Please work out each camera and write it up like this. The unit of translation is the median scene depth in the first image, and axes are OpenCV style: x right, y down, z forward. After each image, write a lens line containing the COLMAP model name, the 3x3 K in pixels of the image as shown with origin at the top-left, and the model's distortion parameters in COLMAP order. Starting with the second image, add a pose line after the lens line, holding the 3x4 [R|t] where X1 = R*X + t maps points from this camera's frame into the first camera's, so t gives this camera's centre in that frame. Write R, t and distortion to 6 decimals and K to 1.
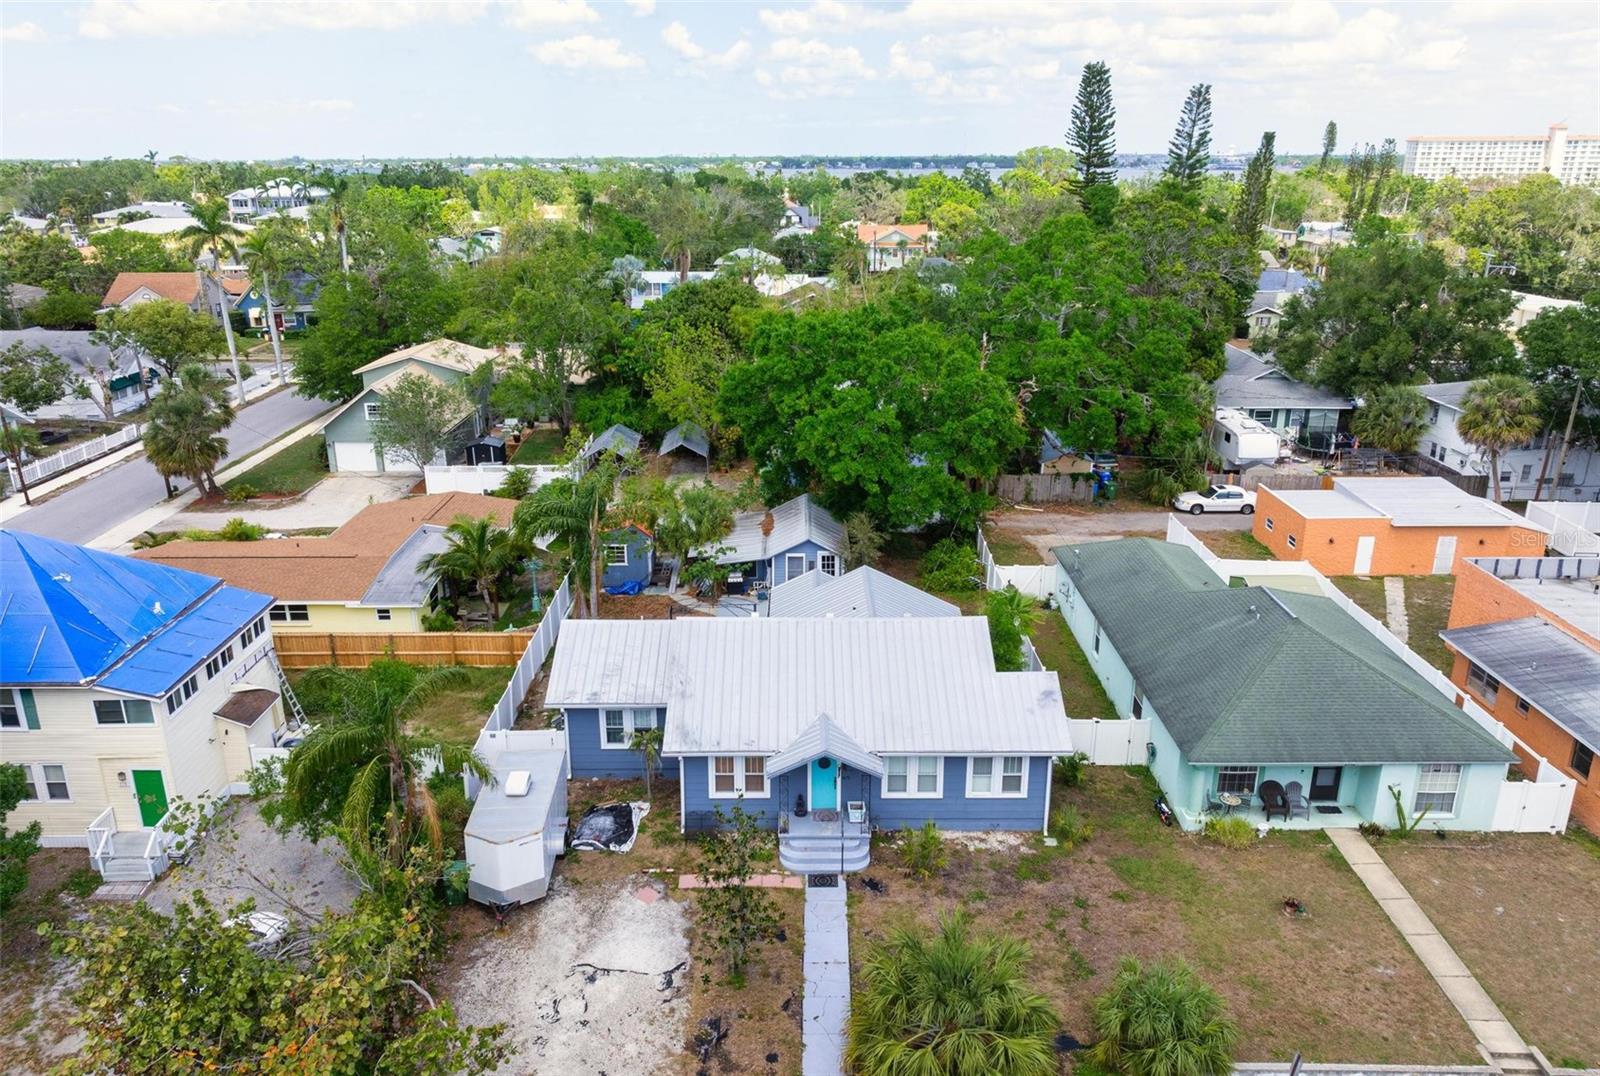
lens RADIAL K [[1105.7, 0, 802.2], [0, 1105.7, 527.8], [0, 0, 1]] dist [-0.016246, 0.009627]
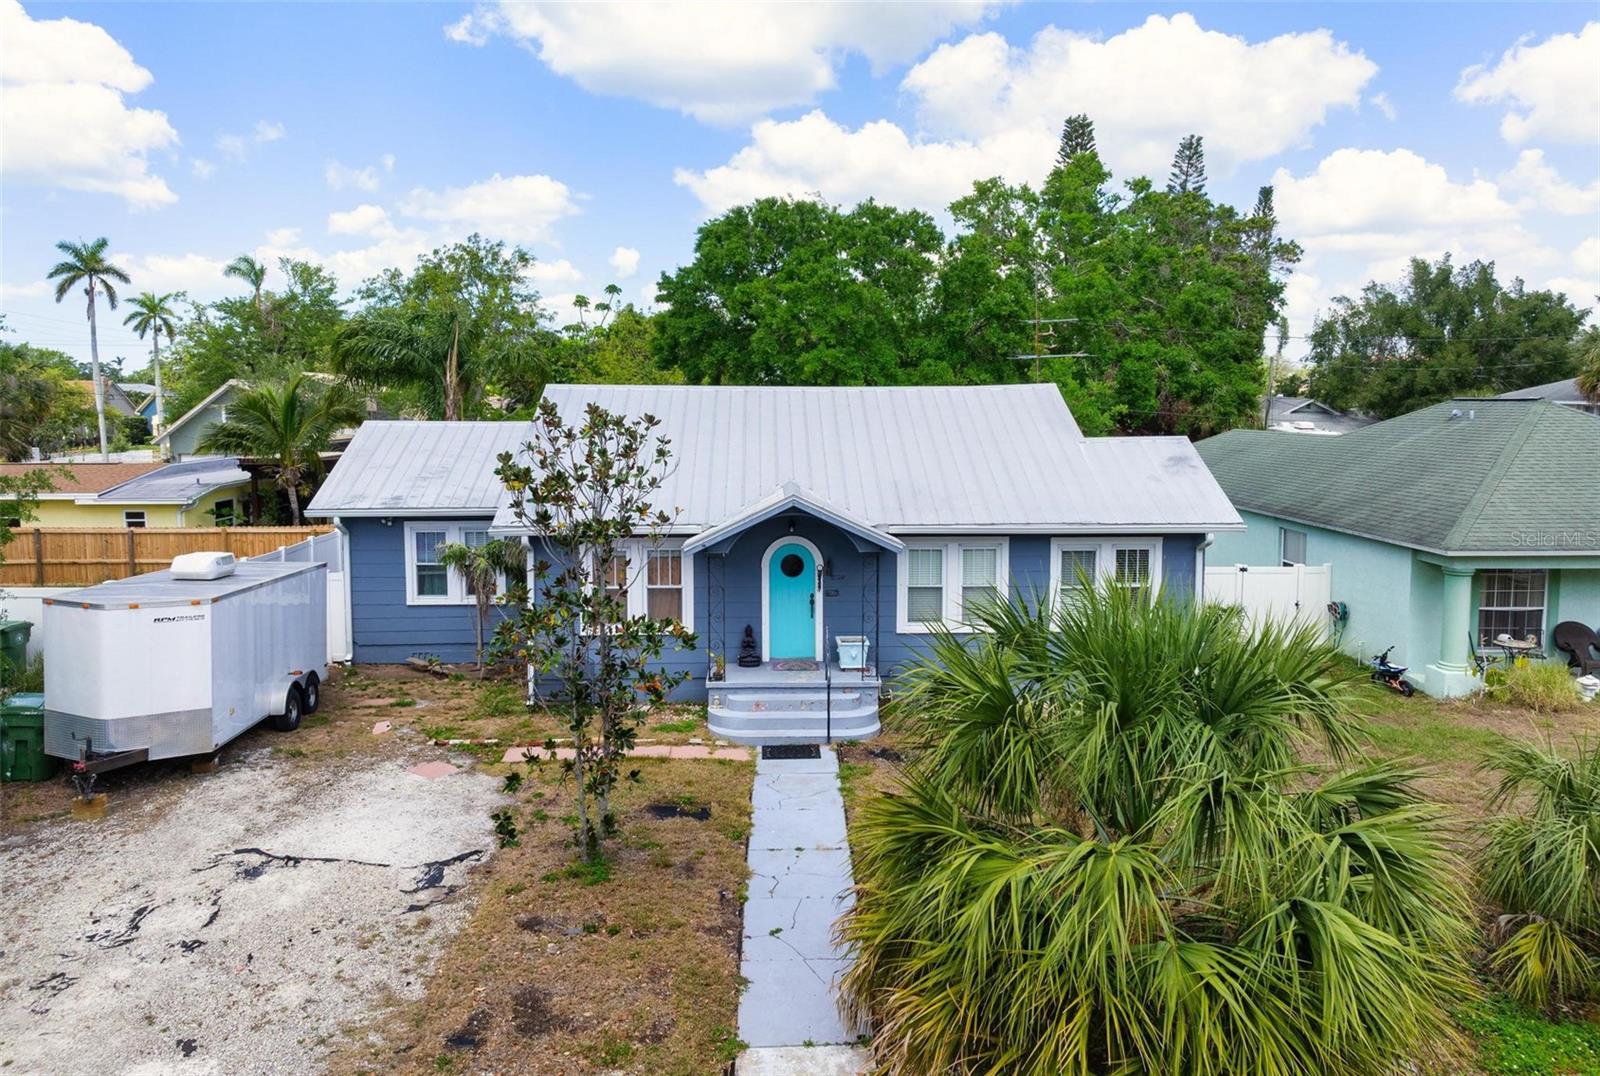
lens RADIAL K [[1105.7, 0, 801.7], [0, 1105.7, 522.5], [0, 0, 1]] dist [-0.016246, 0.009627]
pose [[0.999576, -0.005992, 0.028505, 0.009614], [0.011855, 0.977586, -0.210204, 0.314766], [-0.026606, 0.210453, 0.977242, 0.467740]]
